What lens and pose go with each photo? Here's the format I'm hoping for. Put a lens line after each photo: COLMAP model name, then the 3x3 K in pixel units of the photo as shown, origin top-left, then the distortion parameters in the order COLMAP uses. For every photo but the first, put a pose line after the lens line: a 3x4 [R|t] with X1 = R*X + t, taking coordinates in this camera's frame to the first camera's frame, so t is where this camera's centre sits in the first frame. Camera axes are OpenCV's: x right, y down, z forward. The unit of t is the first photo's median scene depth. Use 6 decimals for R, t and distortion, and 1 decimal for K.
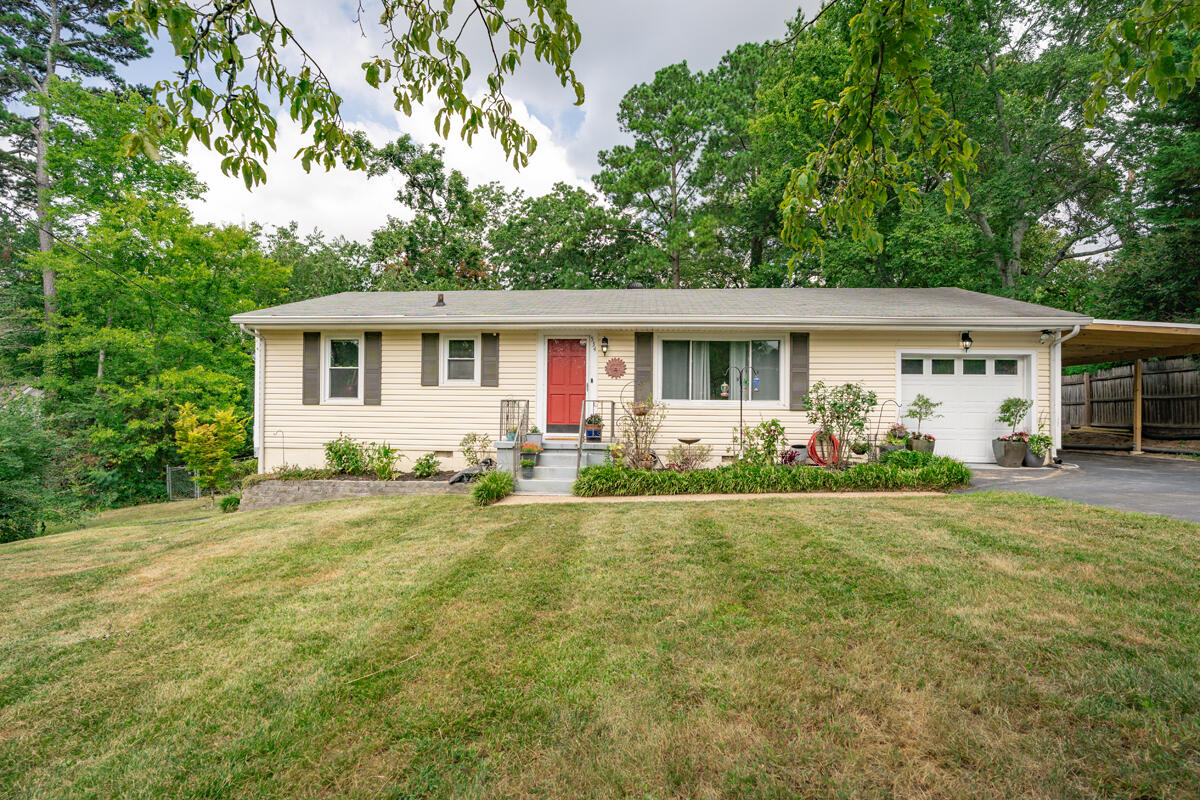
lens RADIAL K [[572.7, 0, 599.3], [0, 572.7, 406.8], [0, 0, 1]] dist [-0.003396, 0.000284]
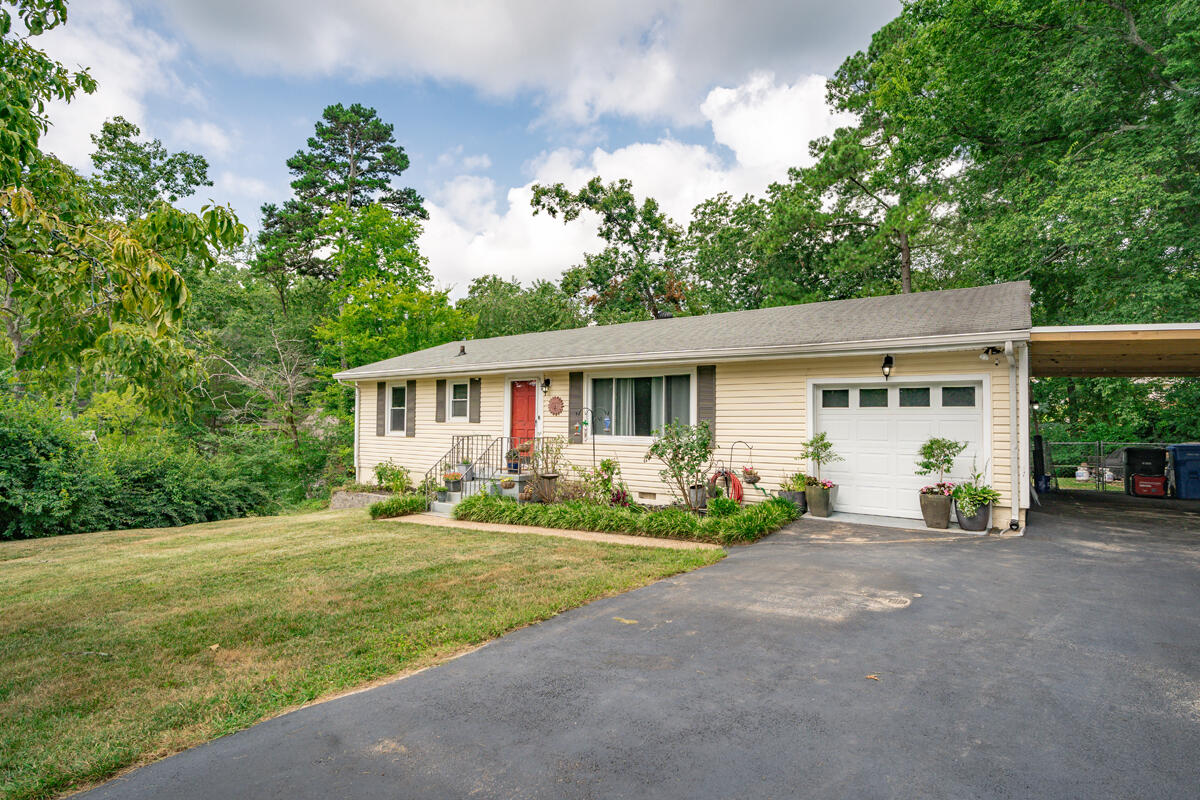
lens RADIAL K [[610.1, 0, 598.1], [0, 610.1, 409.3], [0, 0, 1]] dist [-0.005371, -0.000918]
pose [[0.851730, -0.014674, -0.523776, 0.690886], [0.006931, 0.999836, -0.016740, -0.040202], [0.523935, 0.010628, 0.851692, 0.050856]]
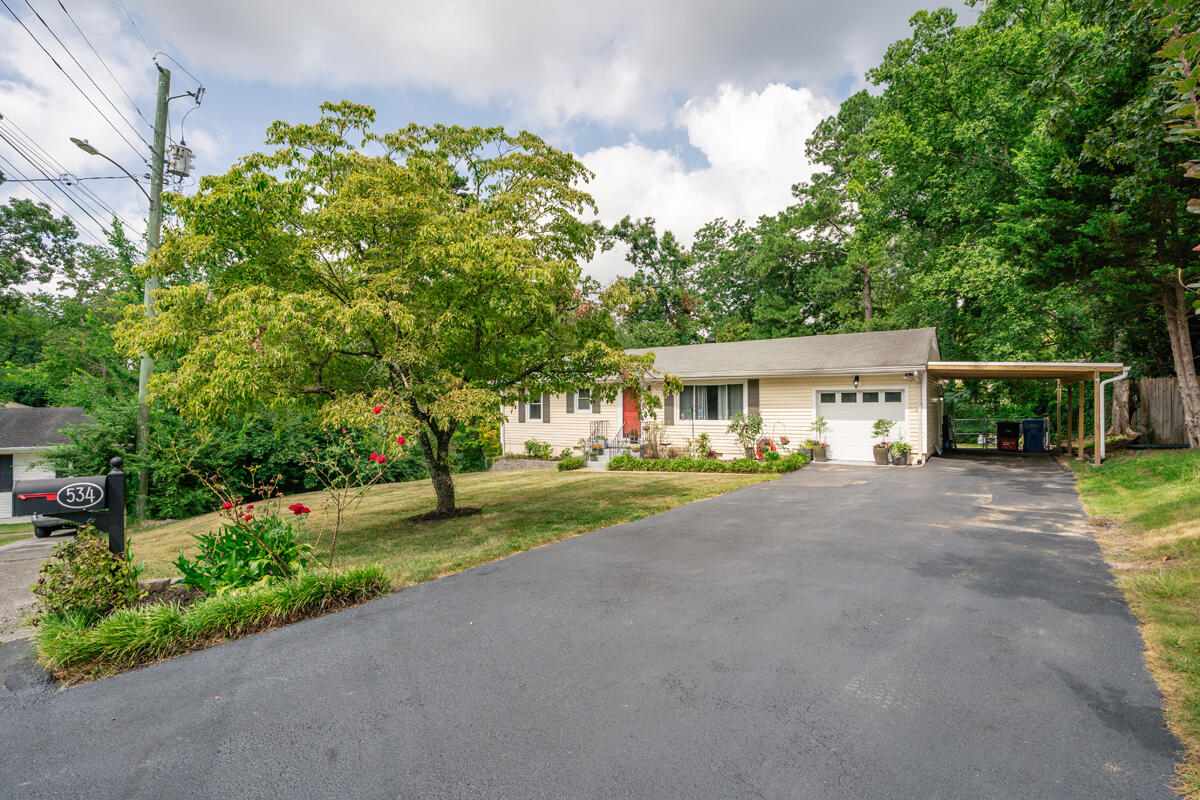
lens RADIAL K [[572.7, 0, 599.3], [0, 572.7, 406.8], [0, 0, 1]] dist [-0.003396, 0.000284]
pose [[0.865520, -0.015647, -0.500630, 0.754661], [0.022348, 0.999723, 0.007392, -0.069083], [0.500375, -0.017586, 0.865630, -0.618789]]
